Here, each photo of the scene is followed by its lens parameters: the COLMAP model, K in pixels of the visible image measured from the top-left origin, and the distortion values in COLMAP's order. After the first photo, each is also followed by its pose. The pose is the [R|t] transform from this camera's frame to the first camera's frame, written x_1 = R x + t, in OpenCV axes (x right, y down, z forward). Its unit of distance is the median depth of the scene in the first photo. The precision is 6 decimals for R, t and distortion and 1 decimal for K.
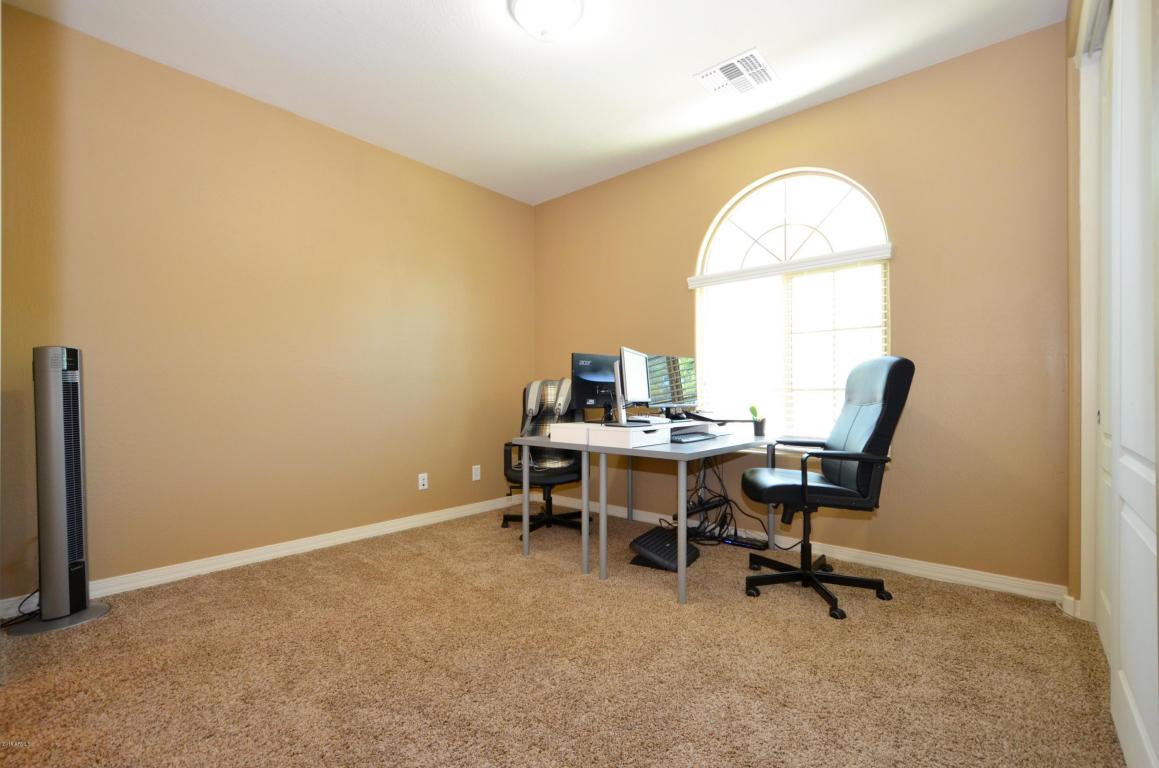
lens RADIAL K [[507.6, 0, 584.2], [0, 507.6, 393.9], [0, 0, 1]] dist [0.000798, -0.000013]
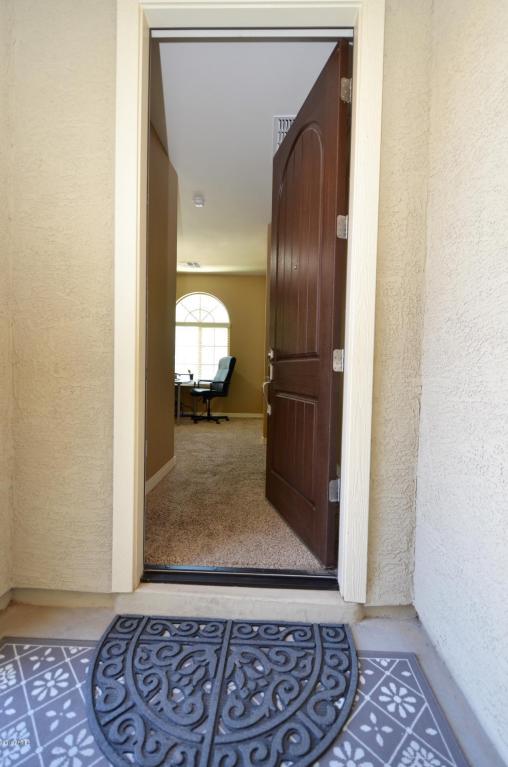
lens RADIAL K [[335.9, 0, 254.0], [0, 335.9, 383.5], [0, 0, 1]] dist [0.000798, -0.000013]
pose [[0.780914, -0.006116, 0.624608, -0.711176], [-0.022852, 0.999003, 0.038352, 0.025457], [-0.624220, -0.044223, 0.779996, -0.920068]]
